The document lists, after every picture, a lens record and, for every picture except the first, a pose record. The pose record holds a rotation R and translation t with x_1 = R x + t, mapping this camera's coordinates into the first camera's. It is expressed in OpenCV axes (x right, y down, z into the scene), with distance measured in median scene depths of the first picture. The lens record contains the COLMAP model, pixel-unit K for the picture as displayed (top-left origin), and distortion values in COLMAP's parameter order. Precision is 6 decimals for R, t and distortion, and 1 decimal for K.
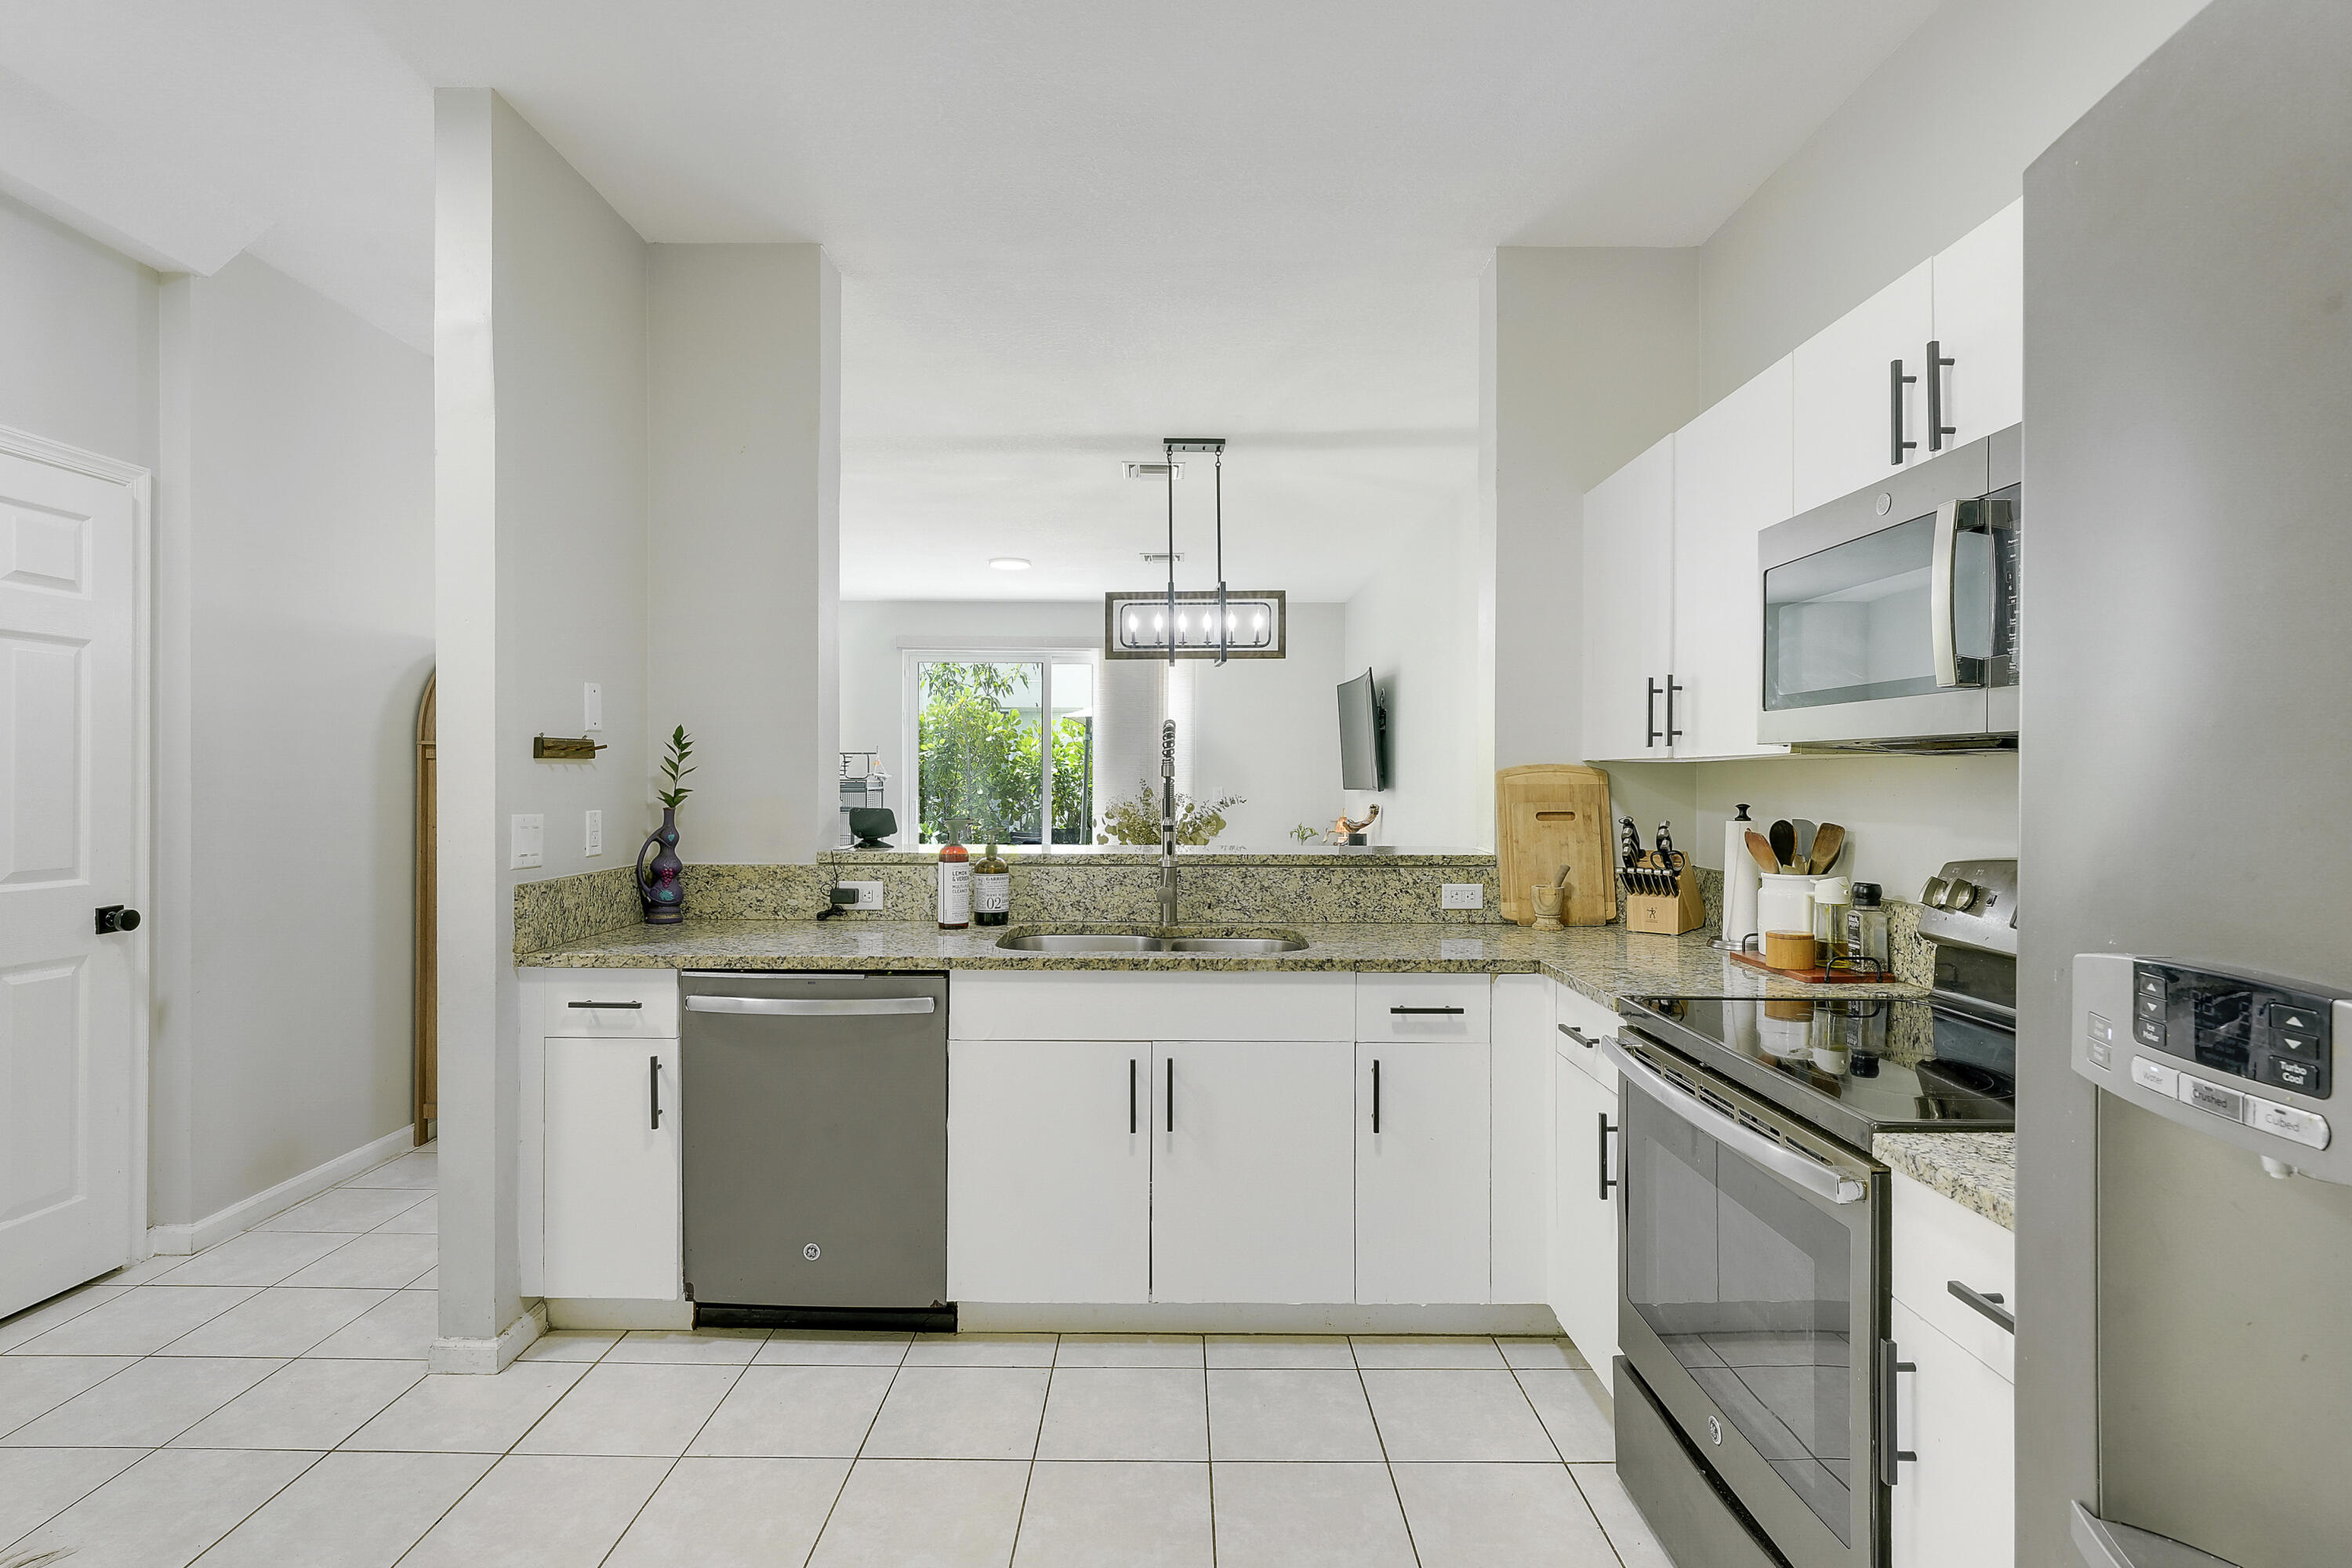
lens RADIAL K [[1106.6, 0, 1176.0], [0, 1106.6, 784.0], [0, 0, 1]] dist [-0.019833, 0.000104]
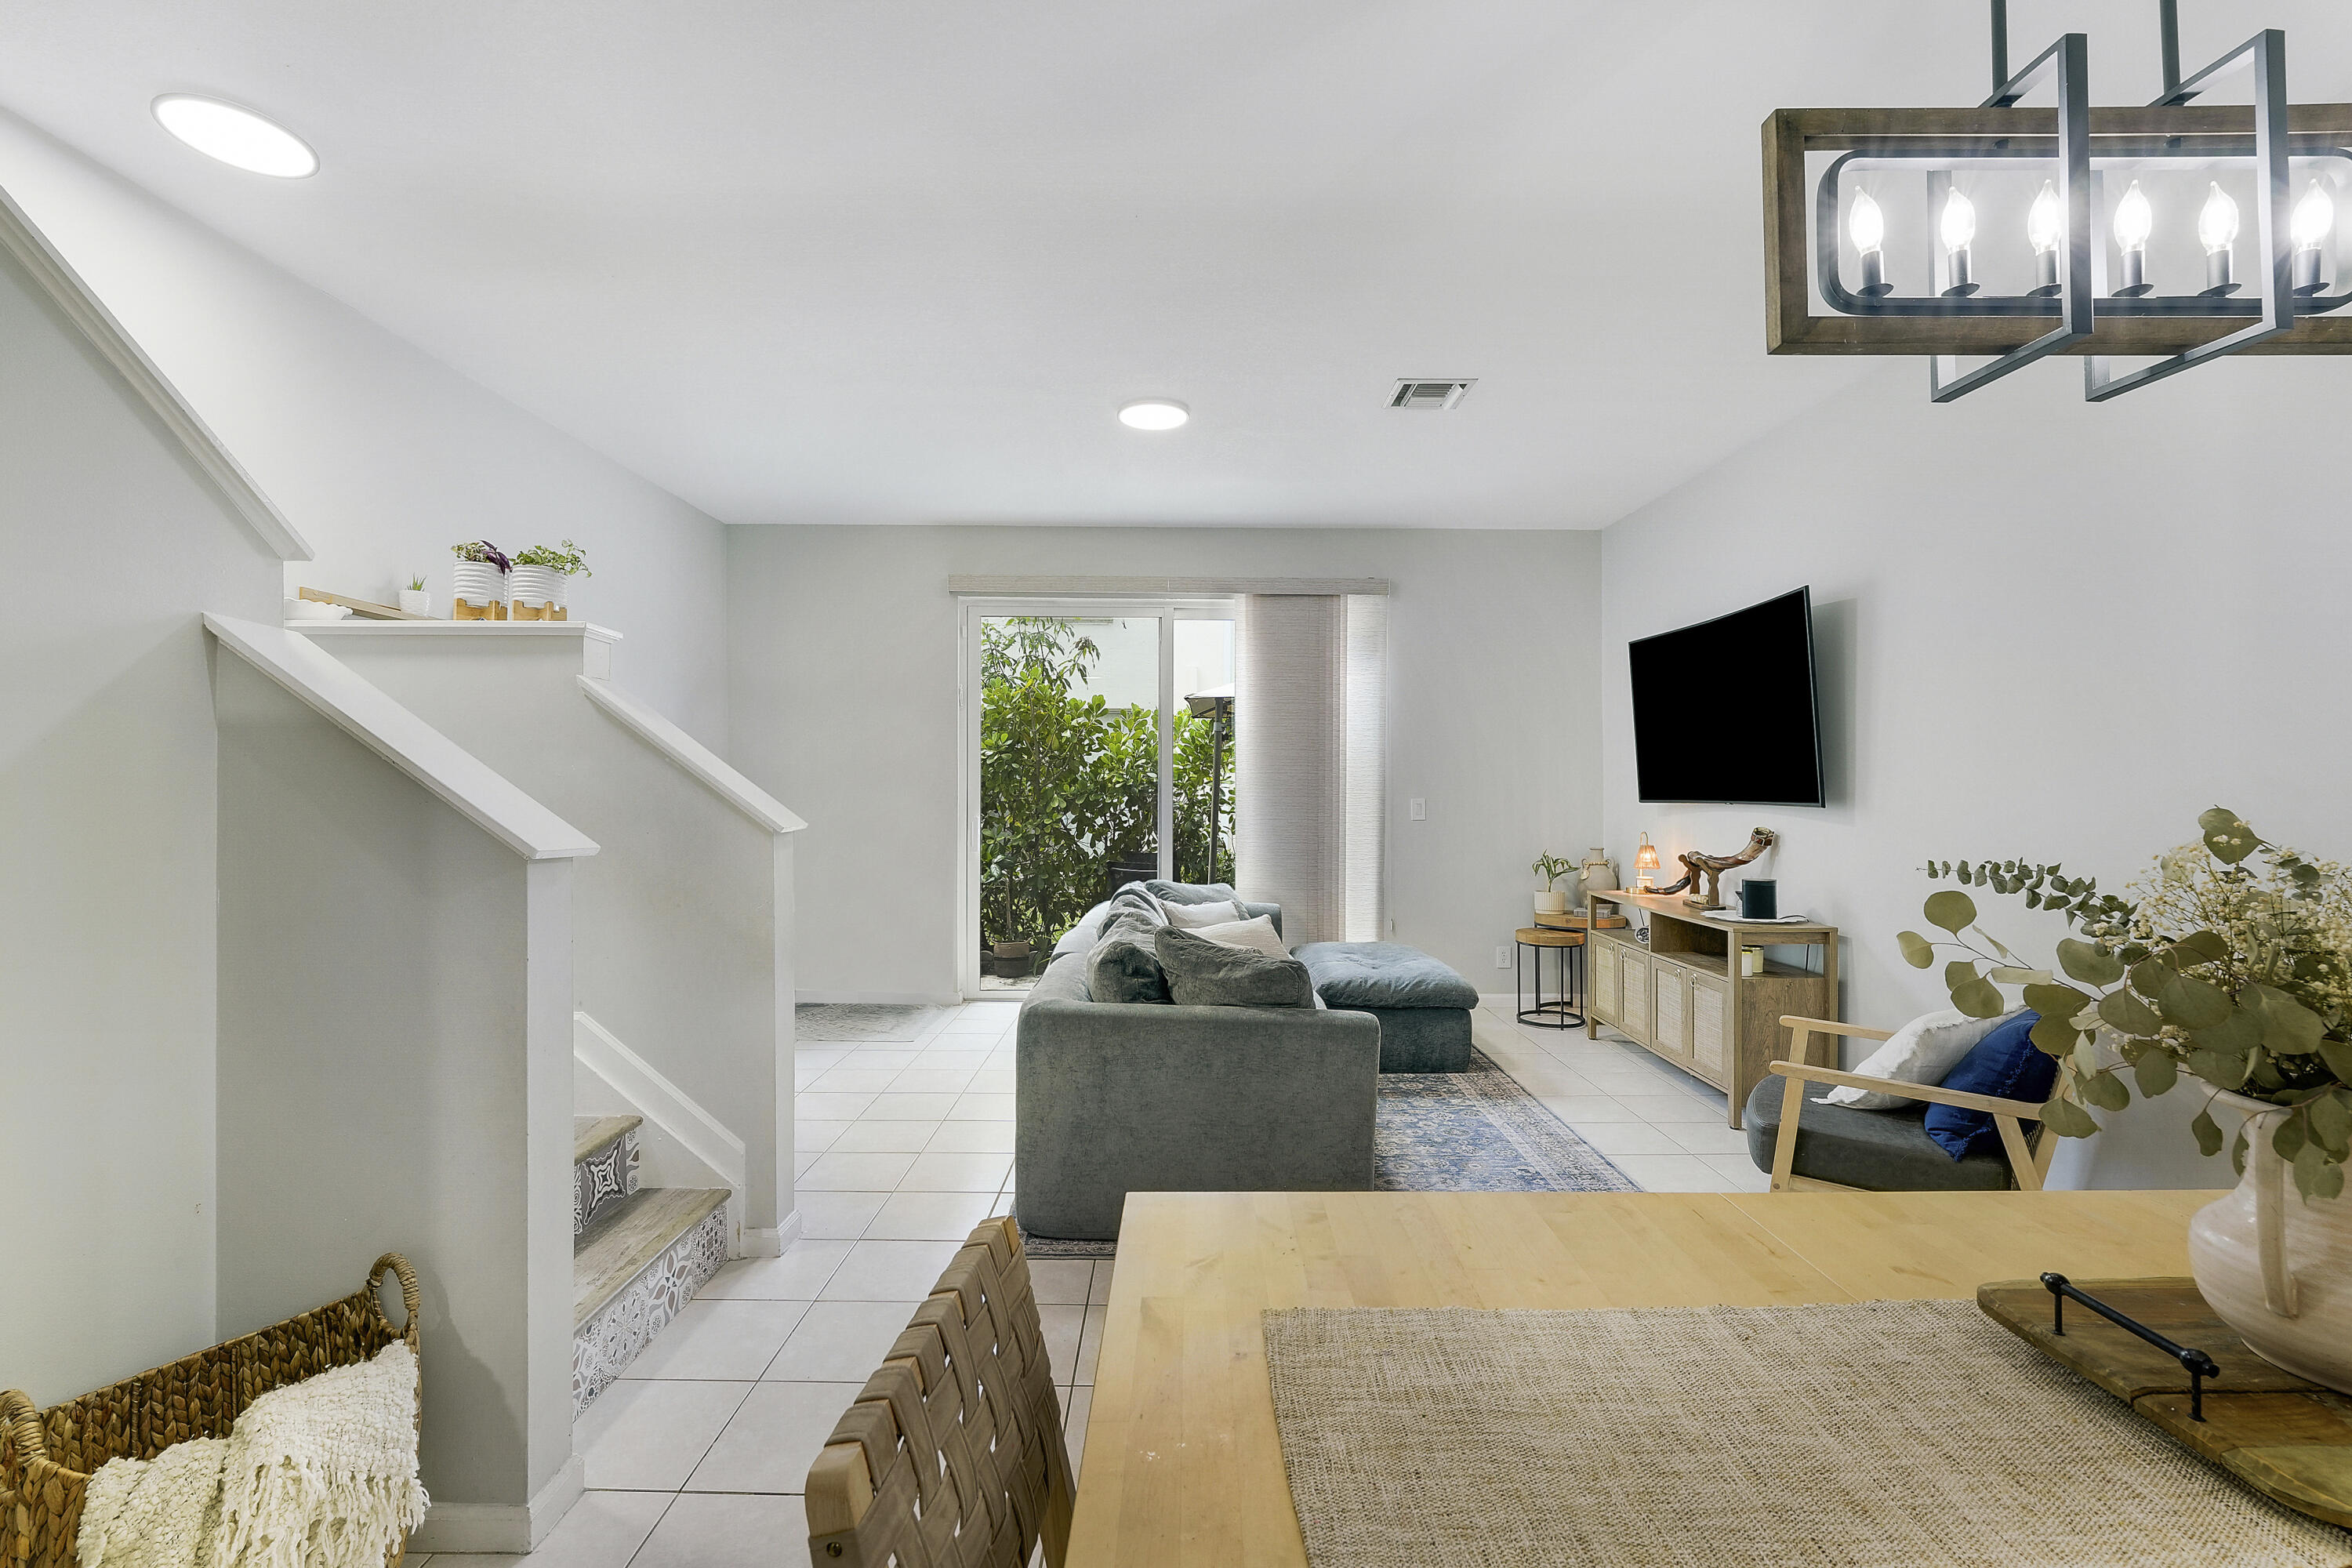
lens RADIAL K [[1027.0, 0, 1160.8], [0, 1027.0, 793.9], [0, 0, 1]] dist [-0.018673, 0.000367]
pose [[0.999746, -0.002743, -0.022391, -0.354108], [0.002728, 0.999996, -0.000673, 0.001533], [0.022393, 0.000612, 0.999749, 1.211559]]
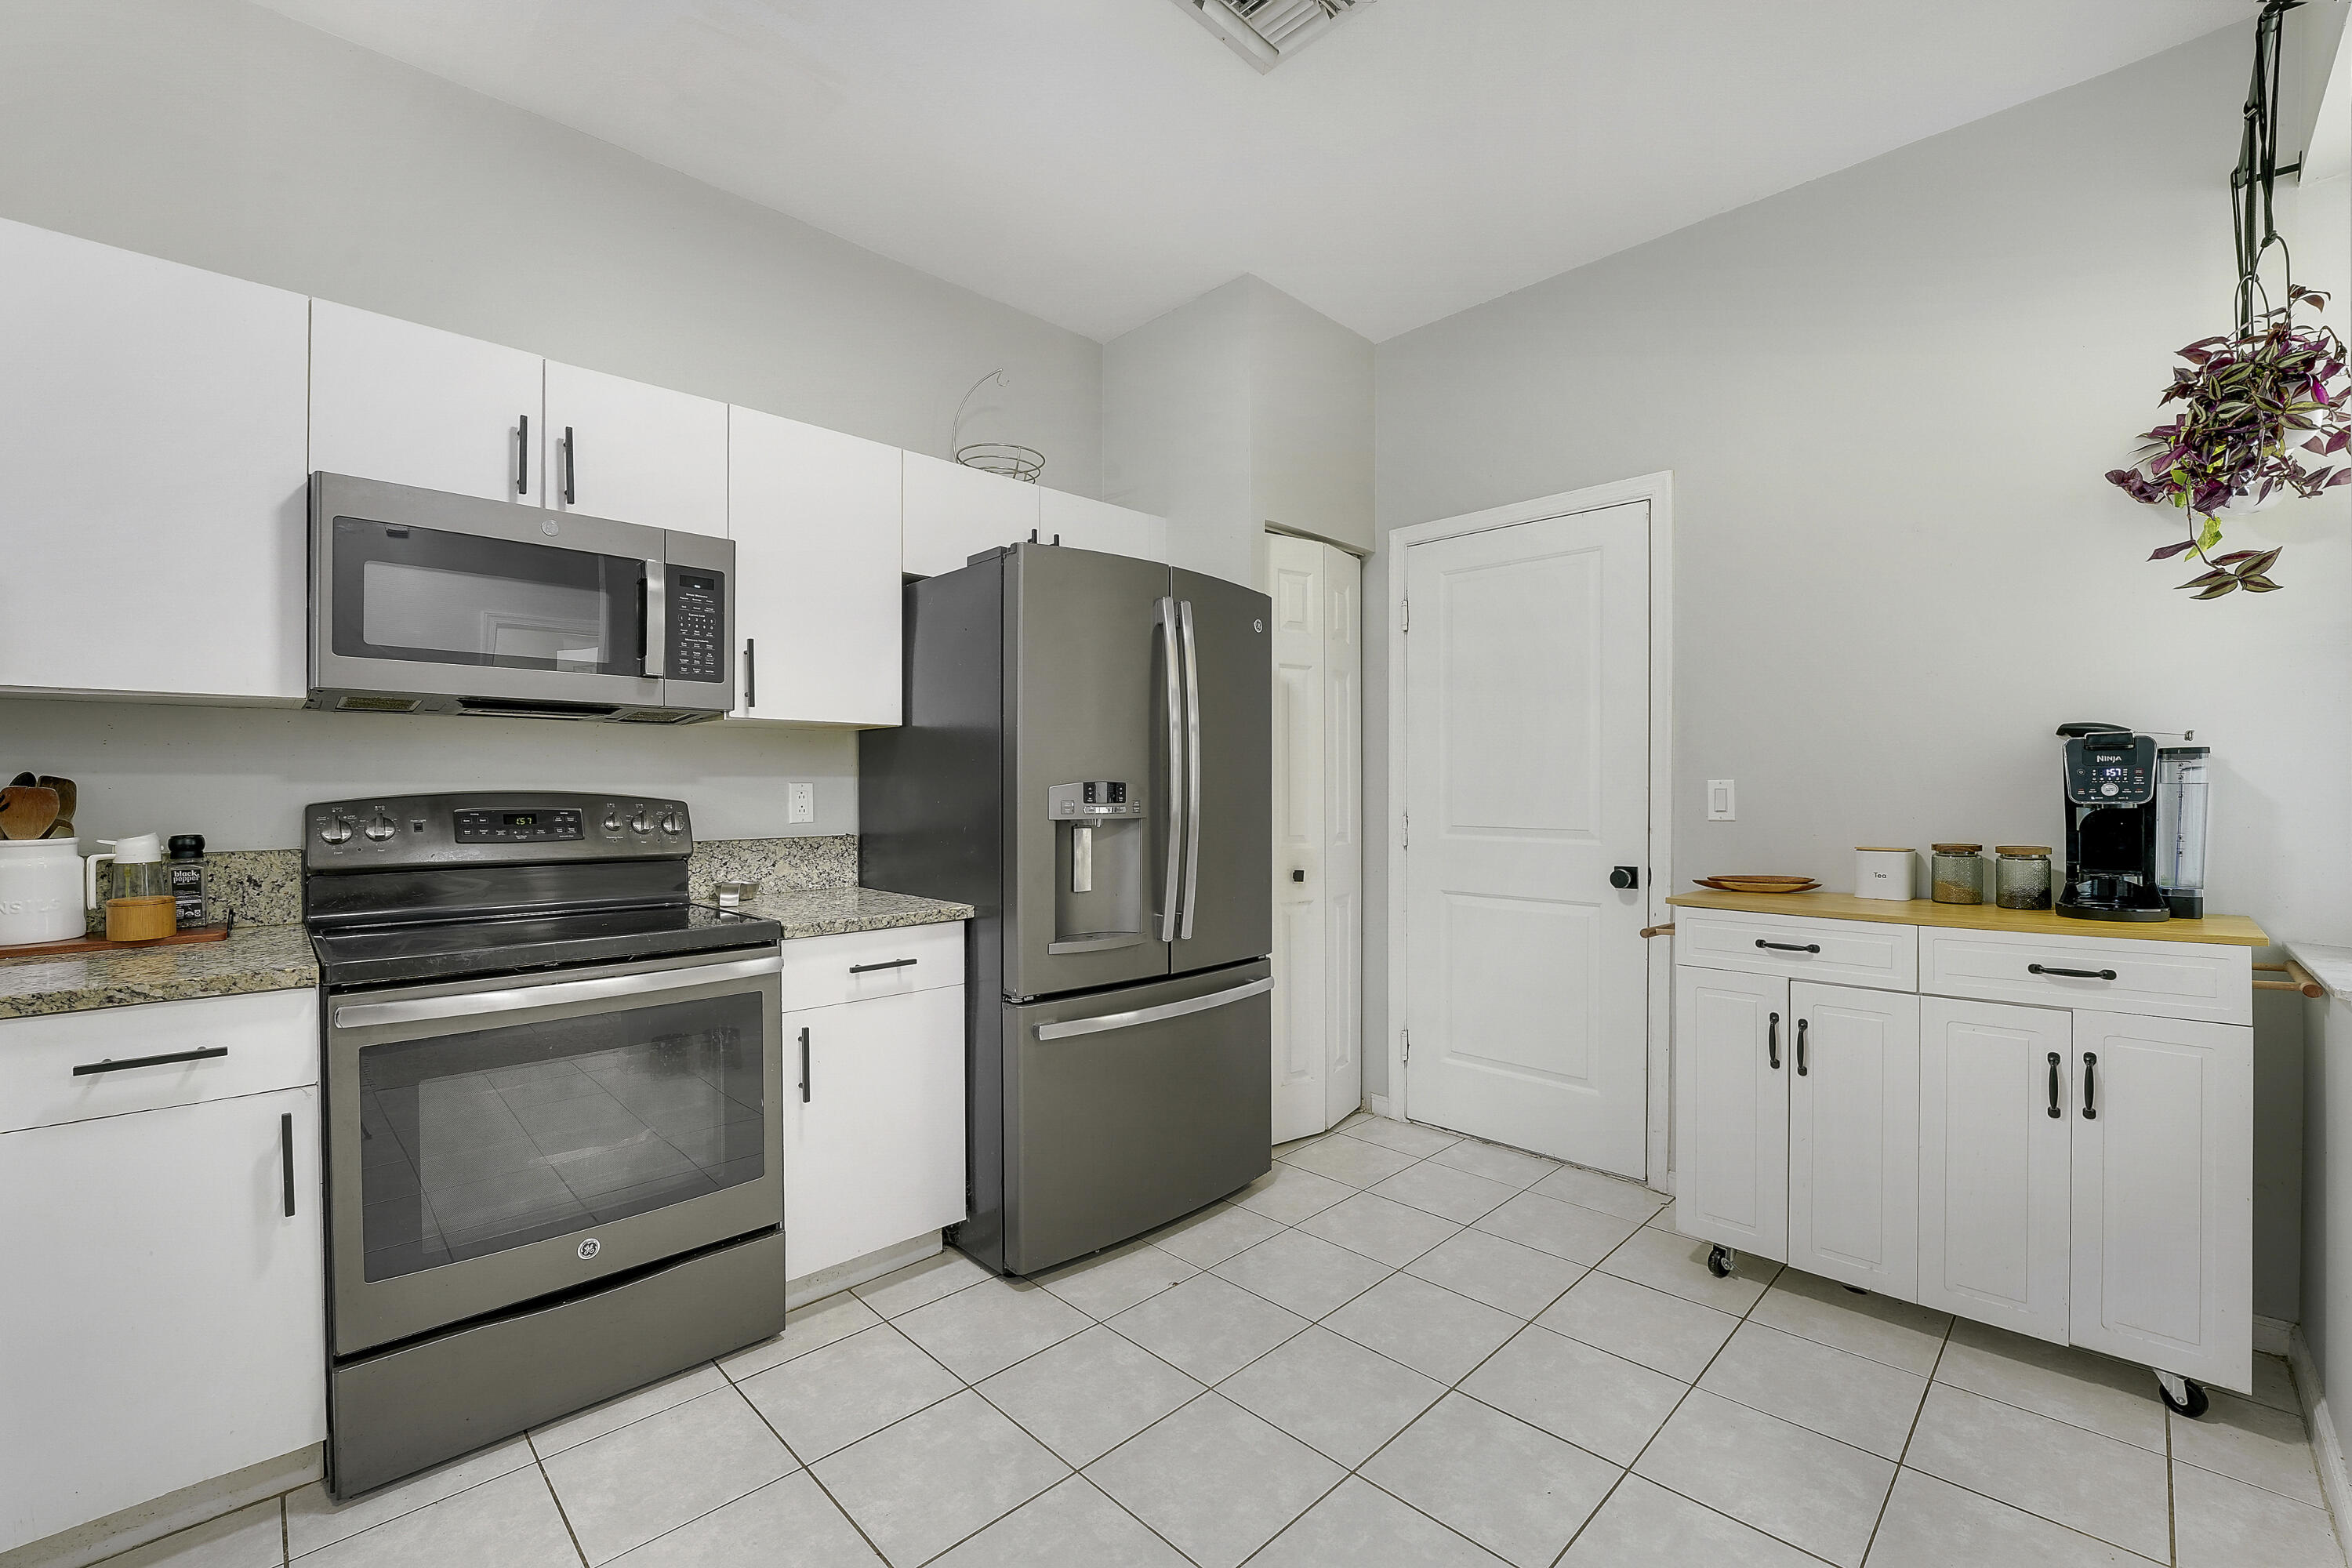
lens RADIAL K [[974.5, 0, 1169.4], [0, 974.5, 792.2], [0, 0, 1]] dist [-0.024481, 0.000272]
pose [[-0.702562, -0.006353, 0.711594, -0.408371], [0.002225, 0.999936, 0.011124, 0.033448], [-0.711619, 0.009399, -0.702503, 0.708821]]
